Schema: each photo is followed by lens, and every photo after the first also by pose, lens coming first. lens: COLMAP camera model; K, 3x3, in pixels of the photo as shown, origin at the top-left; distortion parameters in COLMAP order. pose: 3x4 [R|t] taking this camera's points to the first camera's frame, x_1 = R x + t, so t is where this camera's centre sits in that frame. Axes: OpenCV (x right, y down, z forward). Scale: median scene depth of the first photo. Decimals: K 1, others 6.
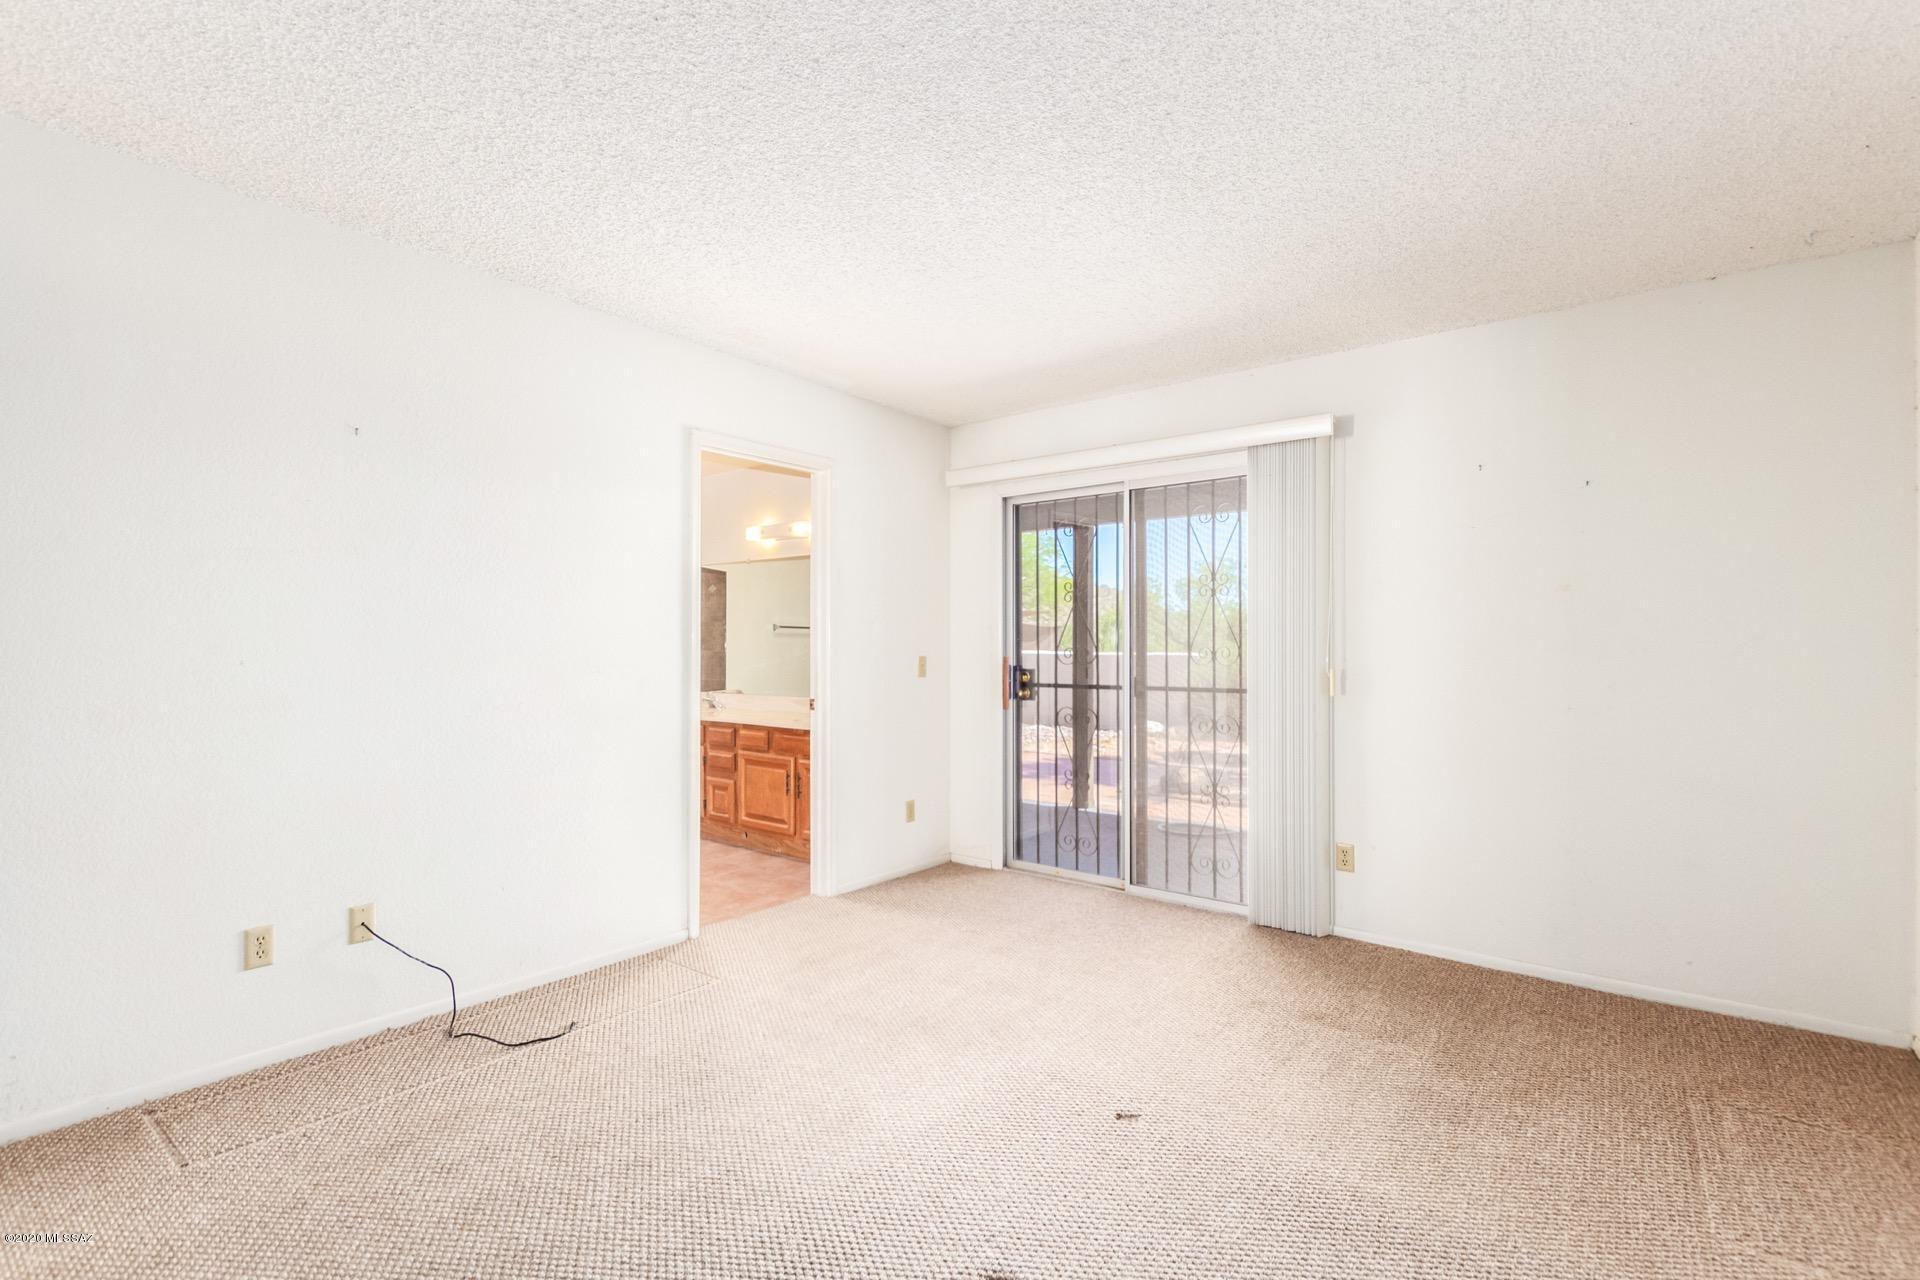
lens RADIAL K [[882.4, 0, 961.0], [0, 882.4, 654.7], [0, 0, 1]] dist [0.005886, -0.000406]
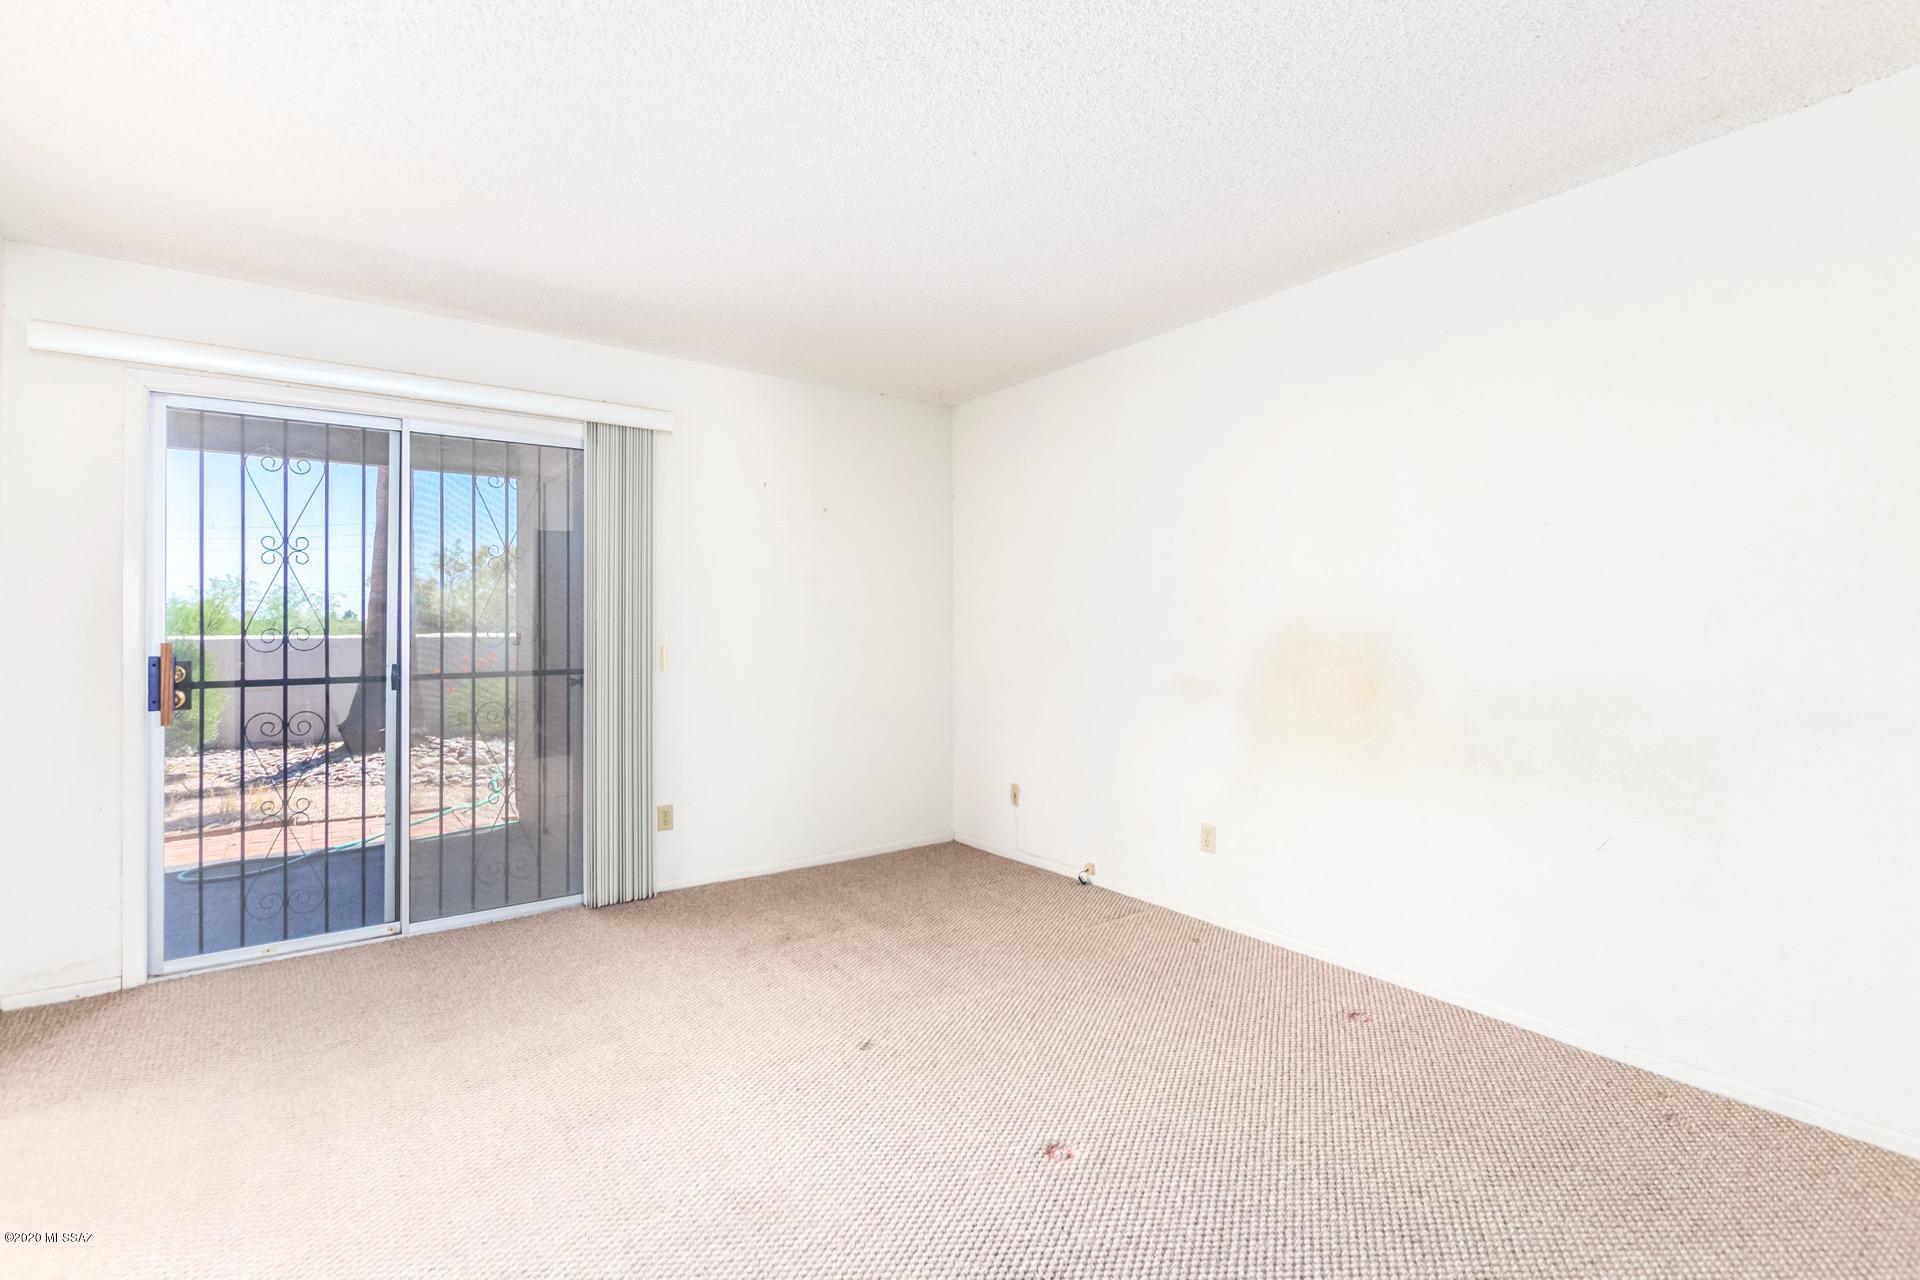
lens RADIAL K [[882.4, 0, 945.8], [0, 882.4, 623.4], [0, 0, 1]] dist [0.005886, -0.000406]
pose [[0.272058, 0.000548, 0.962281, -0.500198], [0.013887, 0.999893, -0.004495, -0.001024], [-0.962181, 0.014586, 0.272021, 0.348770]]
